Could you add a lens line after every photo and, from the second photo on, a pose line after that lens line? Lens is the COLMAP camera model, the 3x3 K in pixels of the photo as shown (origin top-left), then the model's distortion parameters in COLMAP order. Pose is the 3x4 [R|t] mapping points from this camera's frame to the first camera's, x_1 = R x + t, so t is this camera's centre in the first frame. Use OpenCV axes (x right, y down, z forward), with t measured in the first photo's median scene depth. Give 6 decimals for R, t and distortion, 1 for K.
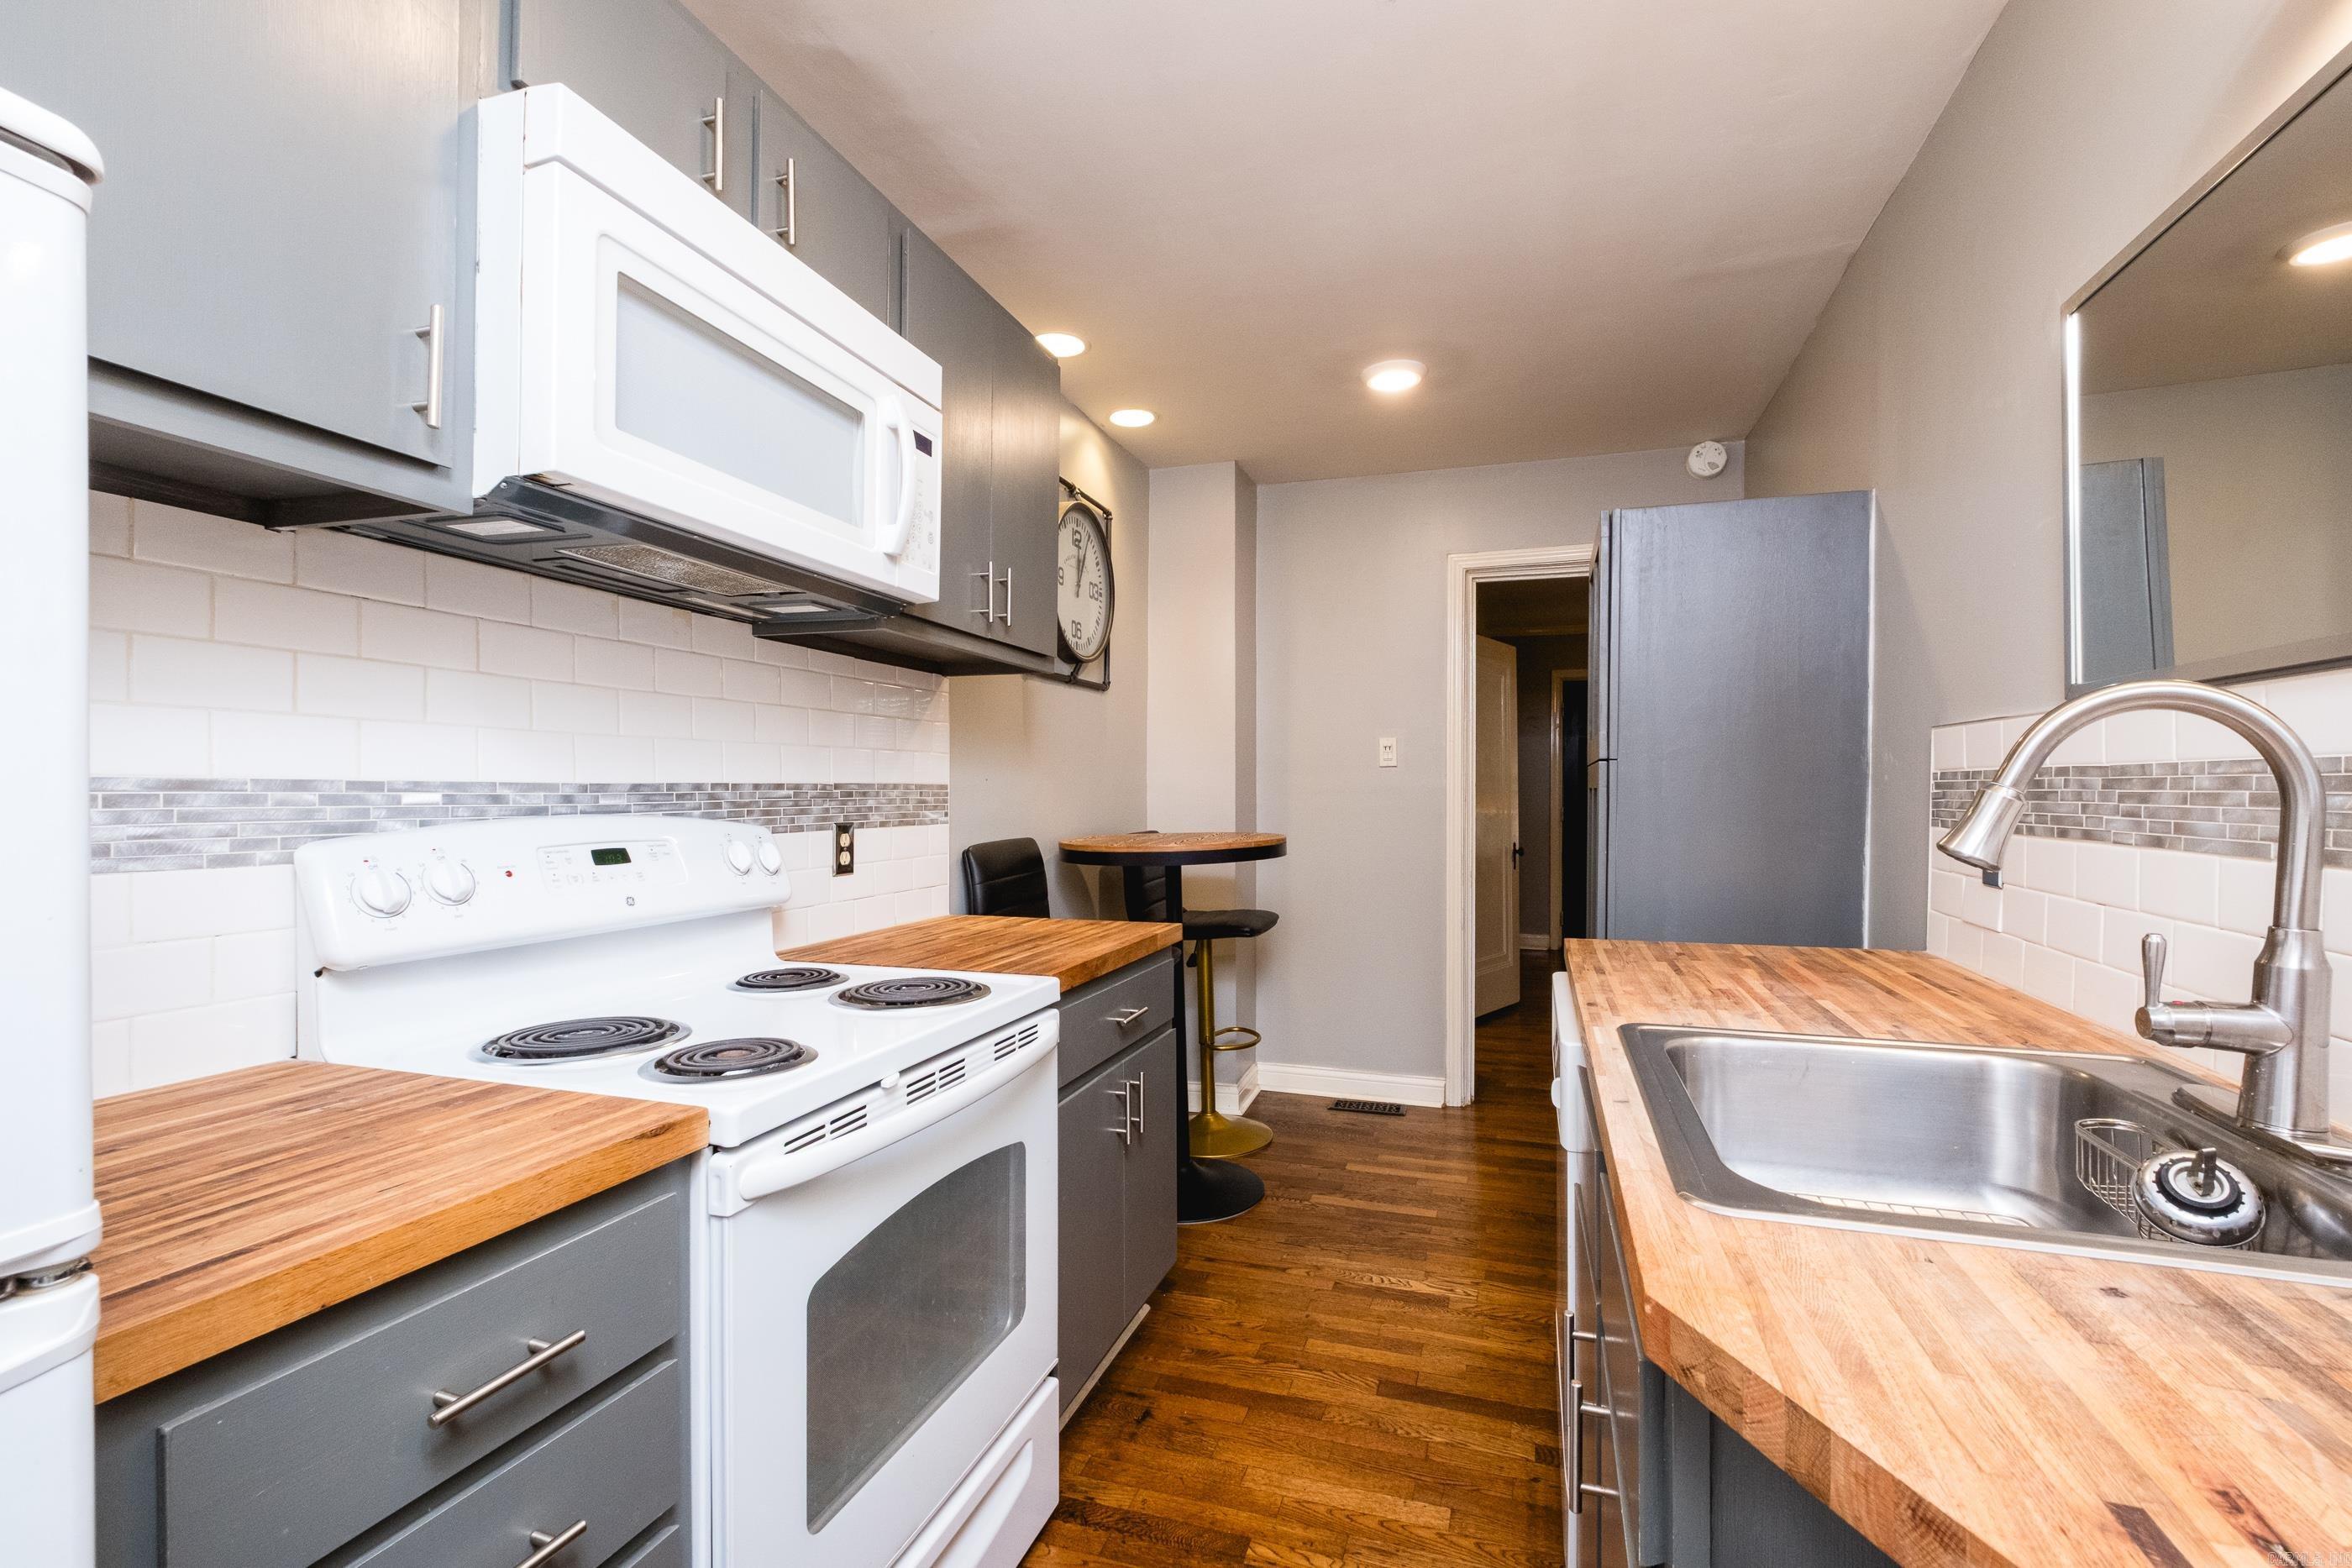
lens RADIAL K [[1040.5, 0, 1183.6], [0, 1040.5, 791.2], [0, 0, 1]] dist [0.005911, -0.002376]
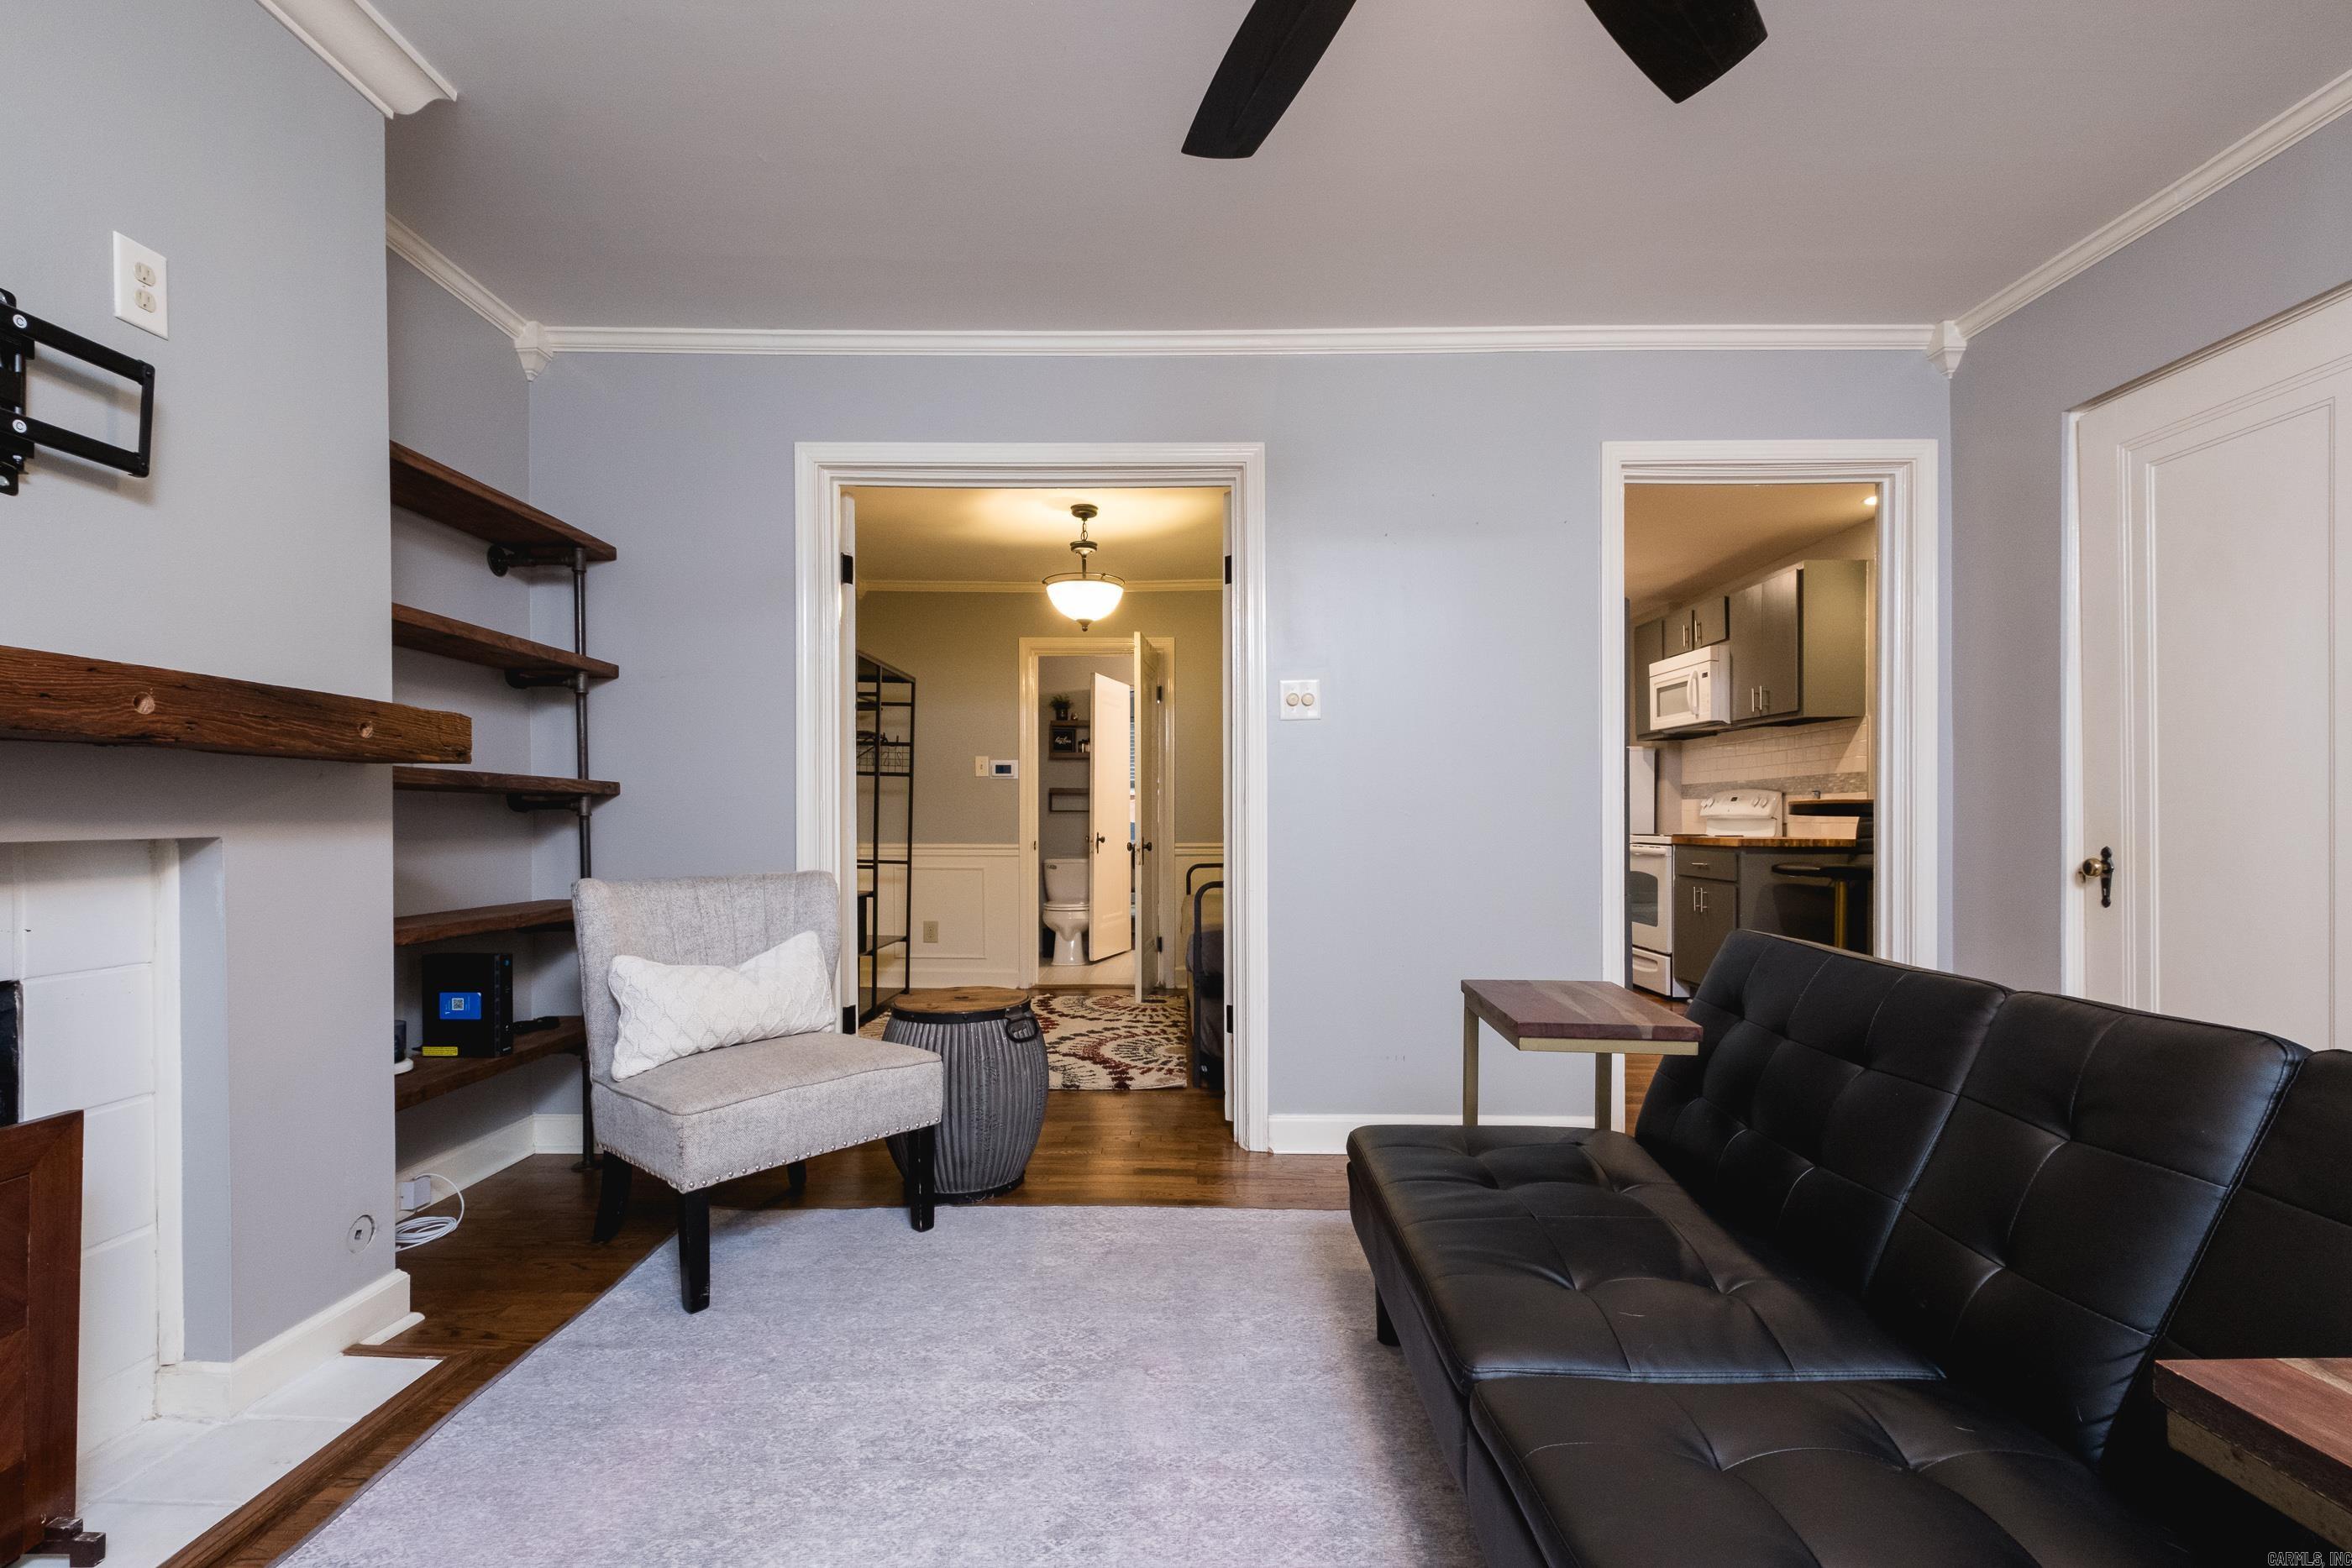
lens RADIAL K [[1048.5, 0, 1180.2], [0, 1048.5, 823.4], [0, 0, 1]] dist [0.002994, -0.000256]
pose [[-0.950122, 0.001107, -0.311876, 2.521965], [-0.000212, 0.999991, 0.004198, 0.129014], [0.311878, 0.004055, -0.950113, 3.888787]]
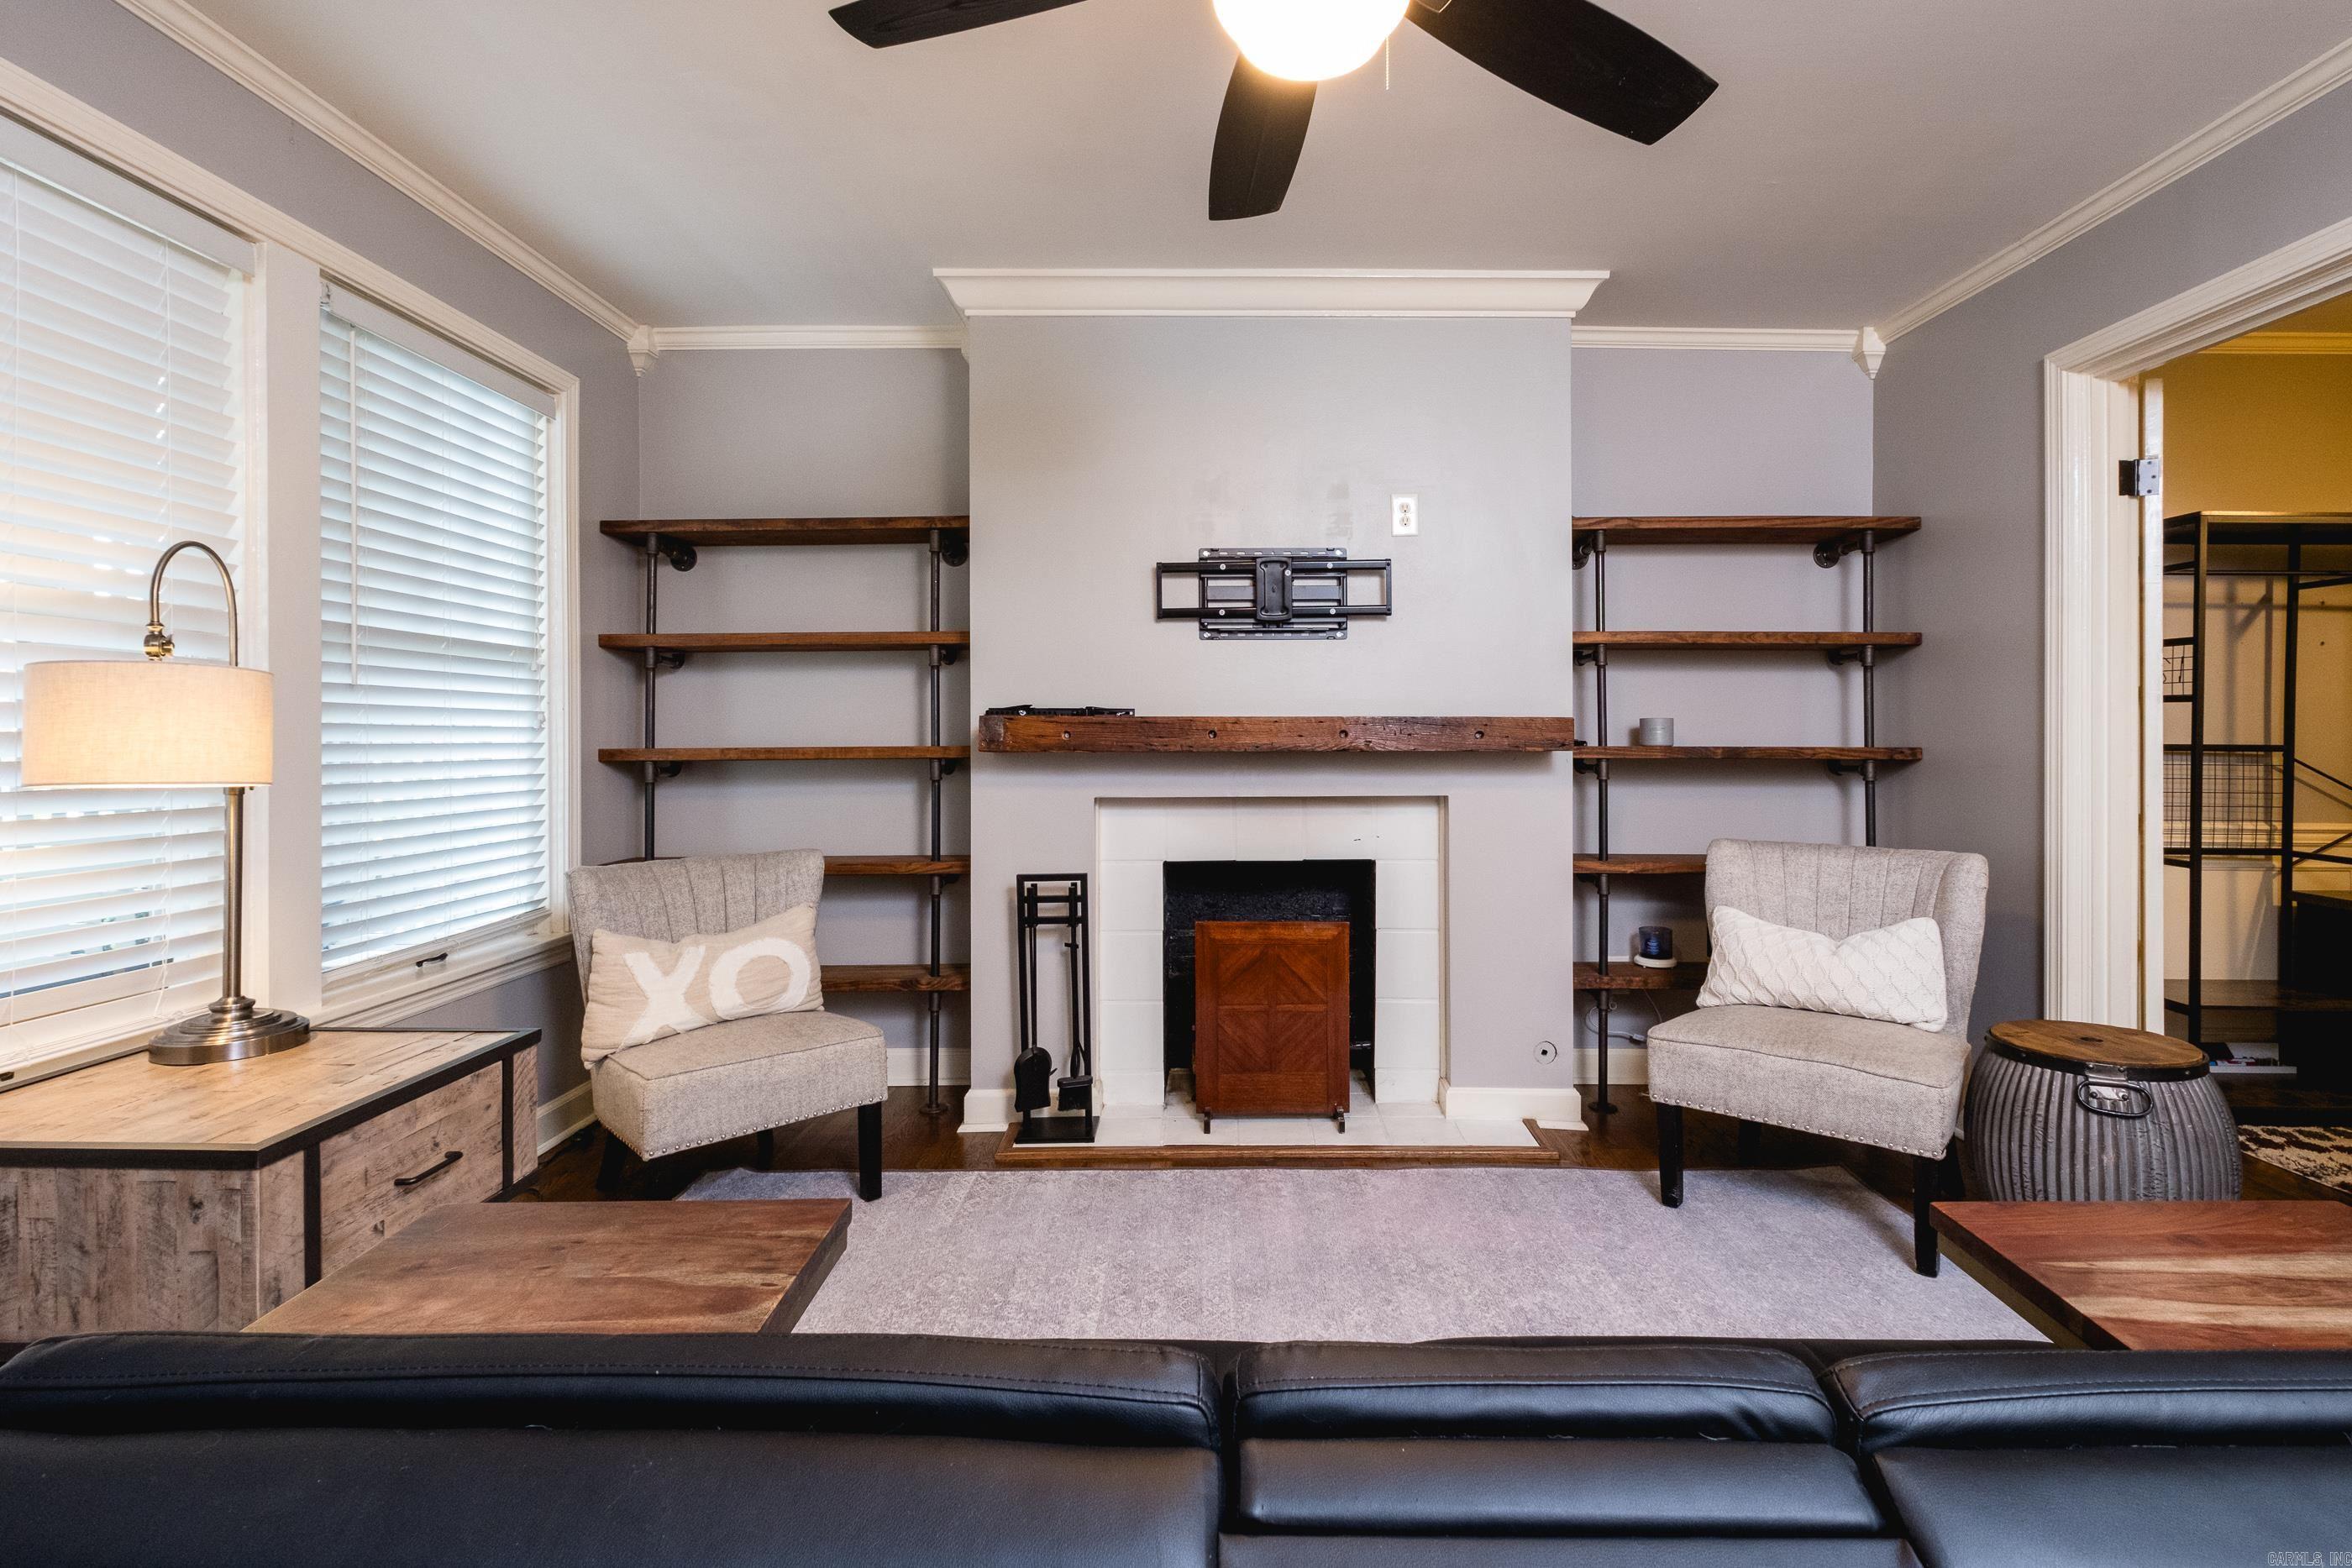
lens RADIAL K [[1127.8, 0, 1214.7], [0, 1127.8, 737.0], [0, 0, 1]] dist [0.009017, -0.000624]
pose [[-0.320152, -0.004296, 0.947356, 1.340282], [-0.001189, 0.999991, 0.004133, 0.036056], [-0.947365, 0.000196, -0.320155, 3.658796]]
